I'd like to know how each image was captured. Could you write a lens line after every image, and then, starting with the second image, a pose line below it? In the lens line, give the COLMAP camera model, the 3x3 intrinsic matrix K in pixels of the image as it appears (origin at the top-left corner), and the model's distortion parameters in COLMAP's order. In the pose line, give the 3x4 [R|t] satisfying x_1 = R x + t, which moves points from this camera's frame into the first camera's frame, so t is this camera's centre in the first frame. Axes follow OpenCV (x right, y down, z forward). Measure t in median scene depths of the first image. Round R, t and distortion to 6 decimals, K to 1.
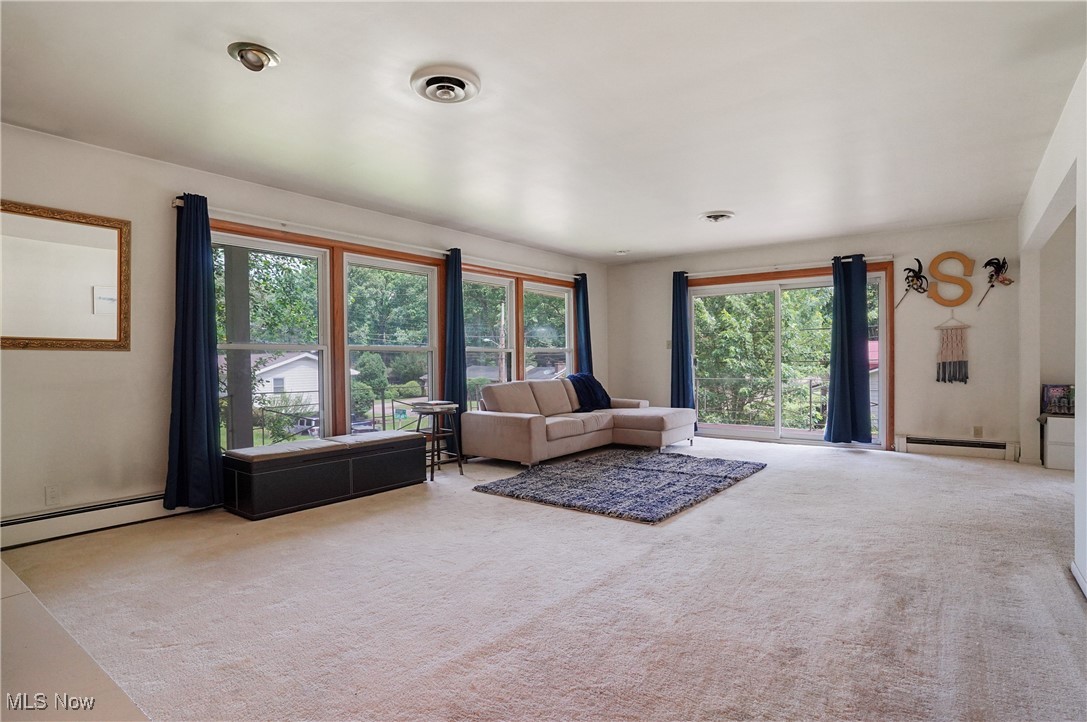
lens RADIAL K [[574.6, 0, 546.5], [0, 574.6, 360.2], [0, 0, 1]] dist [-0.040483, 0.015765]
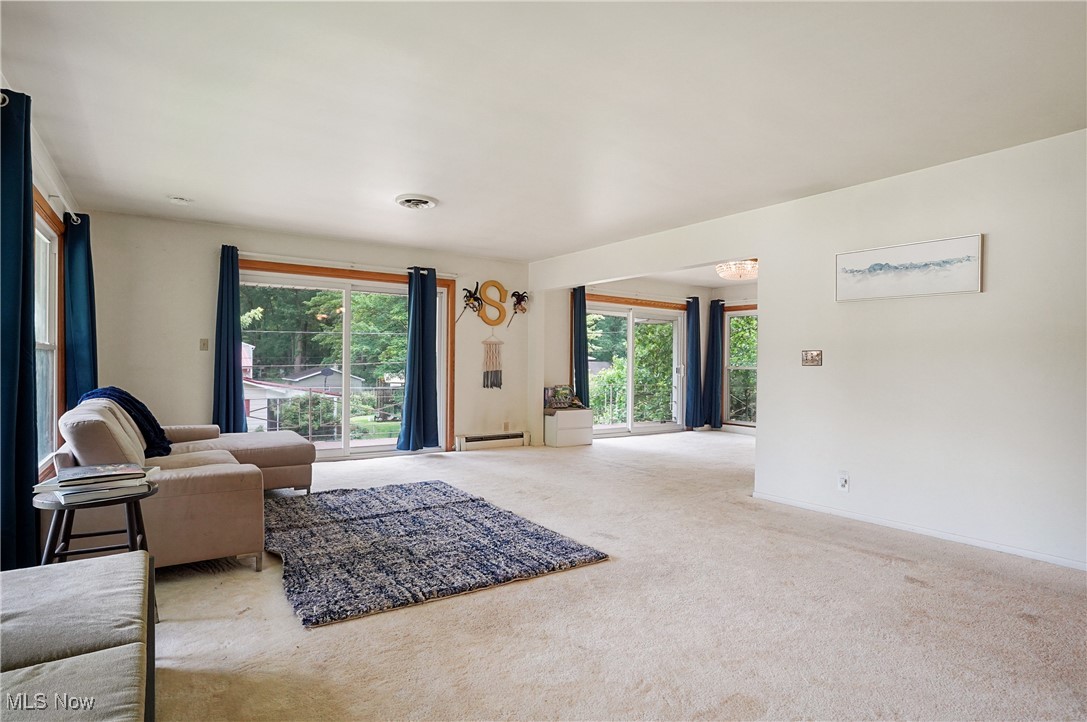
lens RADIAL K [[574.6, 0, 544.0], [0, 574.6, 362.4], [0, 0, 1]] dist [-0.040483, 0.015765]
pose [[0.303472, 0.013988, 0.952738, -0.430208], [-0.009388, 0.999888, -0.011690, -0.002212], [-0.952794, -0.005397, 0.303569, 0.521481]]
